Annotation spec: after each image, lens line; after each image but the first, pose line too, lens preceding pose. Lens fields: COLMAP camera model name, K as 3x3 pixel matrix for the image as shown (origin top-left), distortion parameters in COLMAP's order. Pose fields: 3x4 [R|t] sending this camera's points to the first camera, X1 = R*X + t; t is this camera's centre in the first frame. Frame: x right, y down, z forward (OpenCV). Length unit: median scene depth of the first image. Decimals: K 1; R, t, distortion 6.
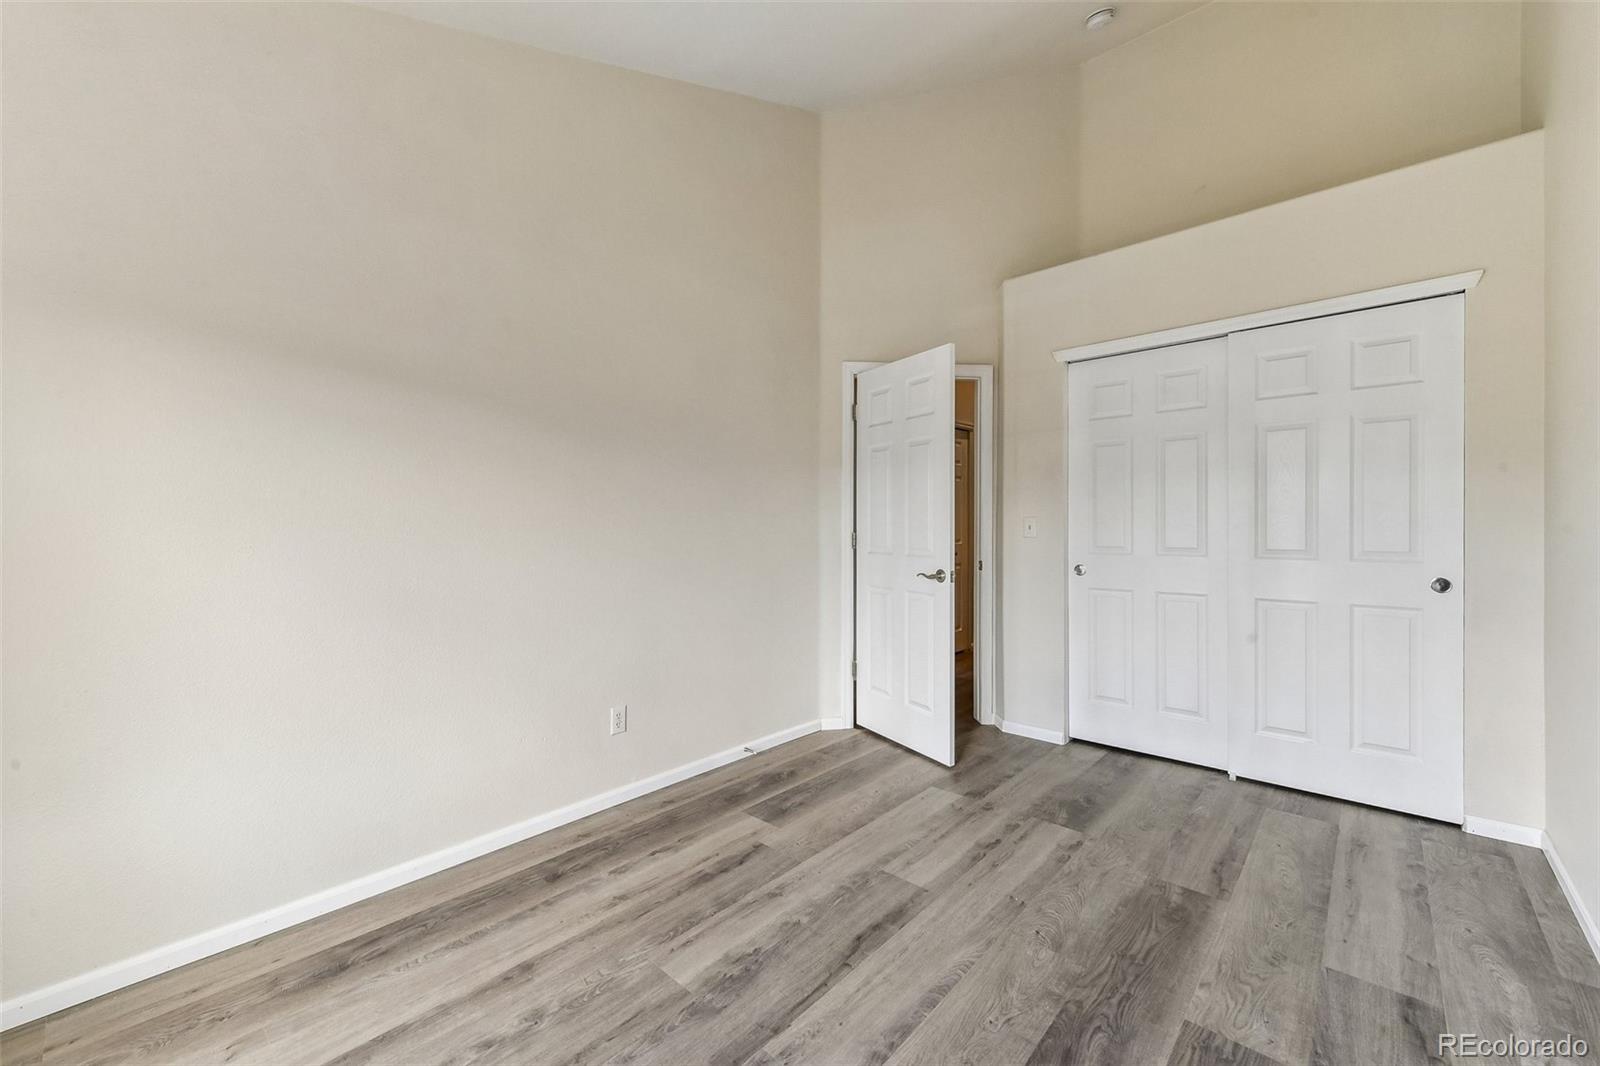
lens RADIAL K [[639.6, 0, 800.3], [0, 639.6, 529.7], [0, 0, 1]] dist [0.005146, -0.002806]
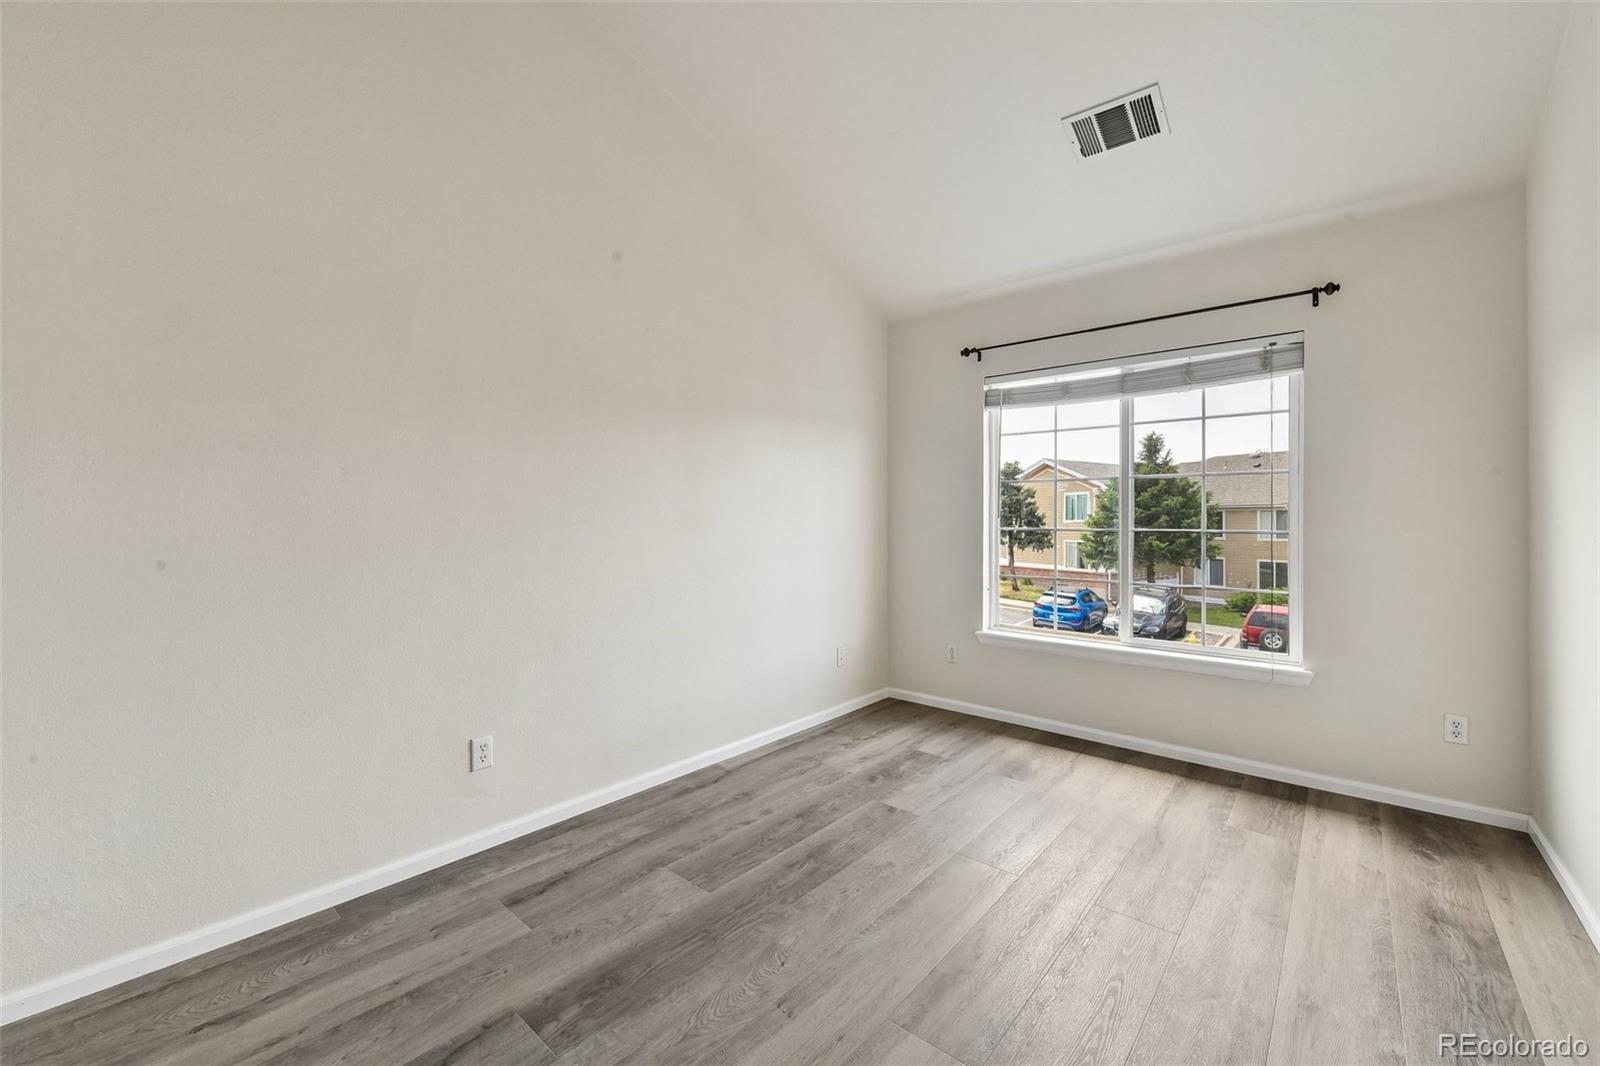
lens RADIAL K [[639.6, 0, 800.1], [0, 639.6, 529.5], [0, 0, 1]] dist [0.005146, -0.002806]
pose [[-0.999653, -0.000055, -0.026359, 0.378336], [-0.000215, 0.999982, 0.006032, 0.010899], [0.026359, 0.006035, -0.999634, 1.944884]]
